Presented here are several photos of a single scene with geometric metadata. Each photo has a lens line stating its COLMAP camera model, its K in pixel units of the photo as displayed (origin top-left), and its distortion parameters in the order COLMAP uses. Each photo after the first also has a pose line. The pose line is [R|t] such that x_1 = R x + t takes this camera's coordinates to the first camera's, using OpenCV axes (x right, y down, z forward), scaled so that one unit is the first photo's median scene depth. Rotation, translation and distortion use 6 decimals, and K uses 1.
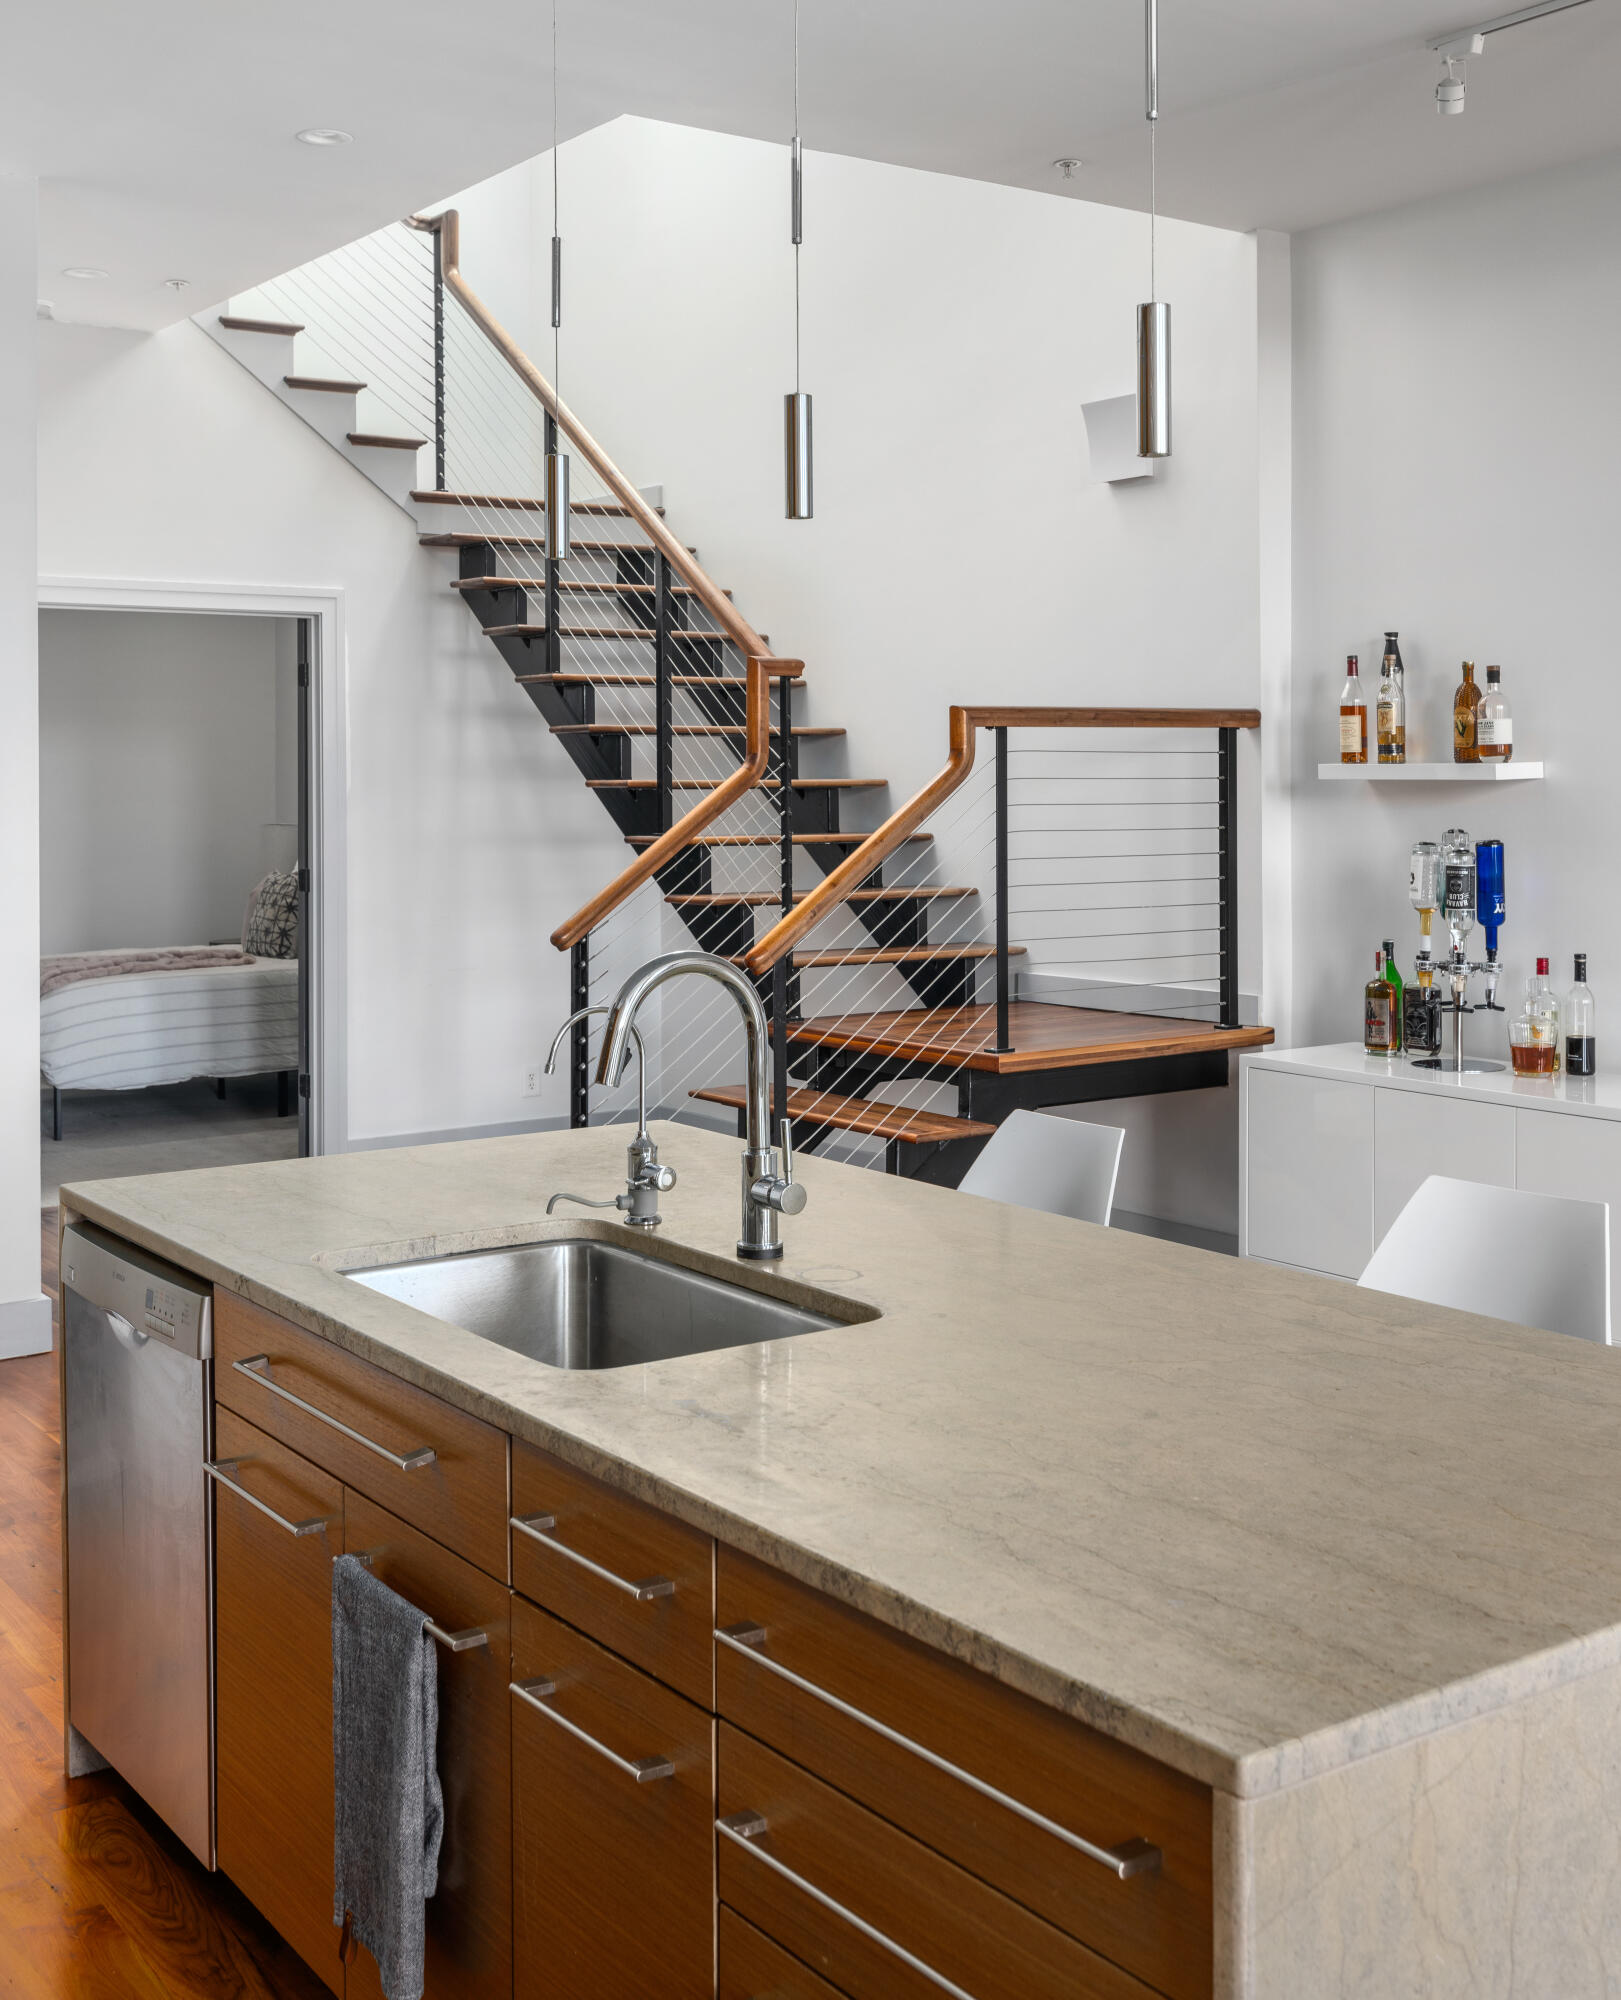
lens RADIAL K [[2327.3, 0, 808.3], [0, 2327.3, 996.5], [0, 0, 1]] dist [-0.068259, 0.000000]
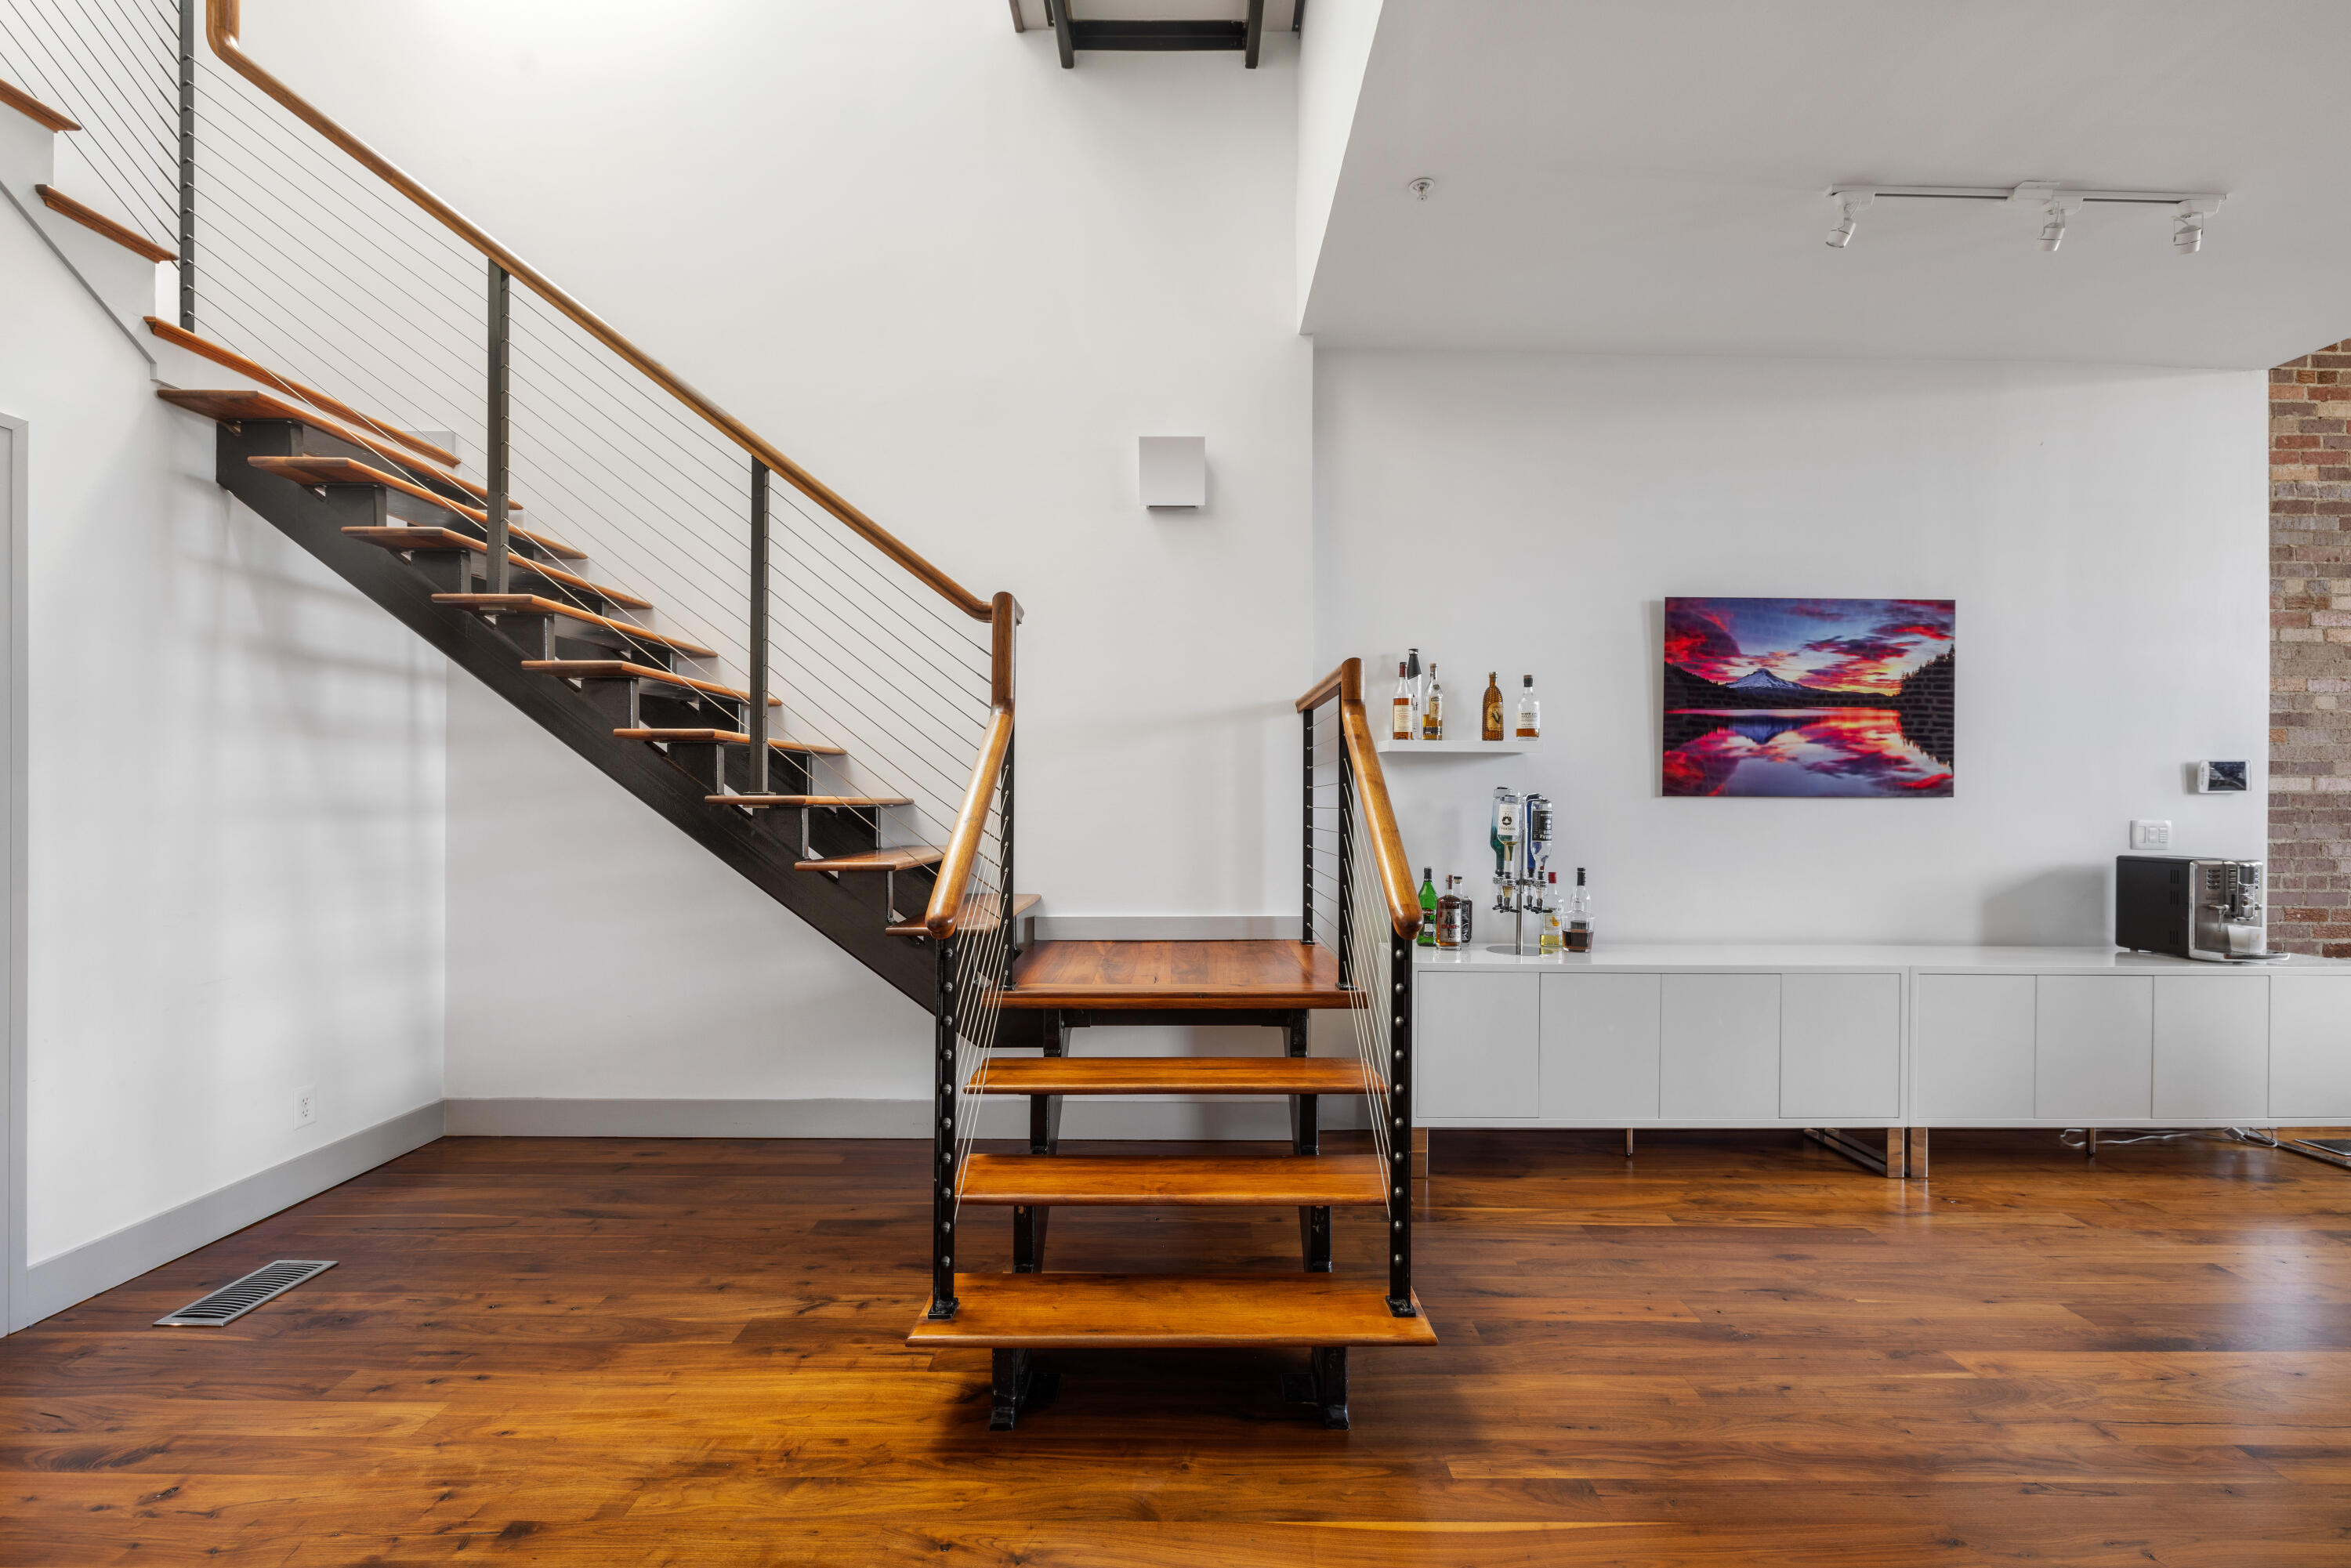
lens RADIAL K [[1010.5, 0, 1177.8], [0, 1010.5, 777.1], [0, 0, 1]] dist [0.001683, -0.000024]
pose [[0.545627, 0.006308, 0.838004, -0.257367], [0.071266, 0.996000, -0.053899, -0.042138], [-0.834992, 0.089130, 0.542995, 0.595236]]
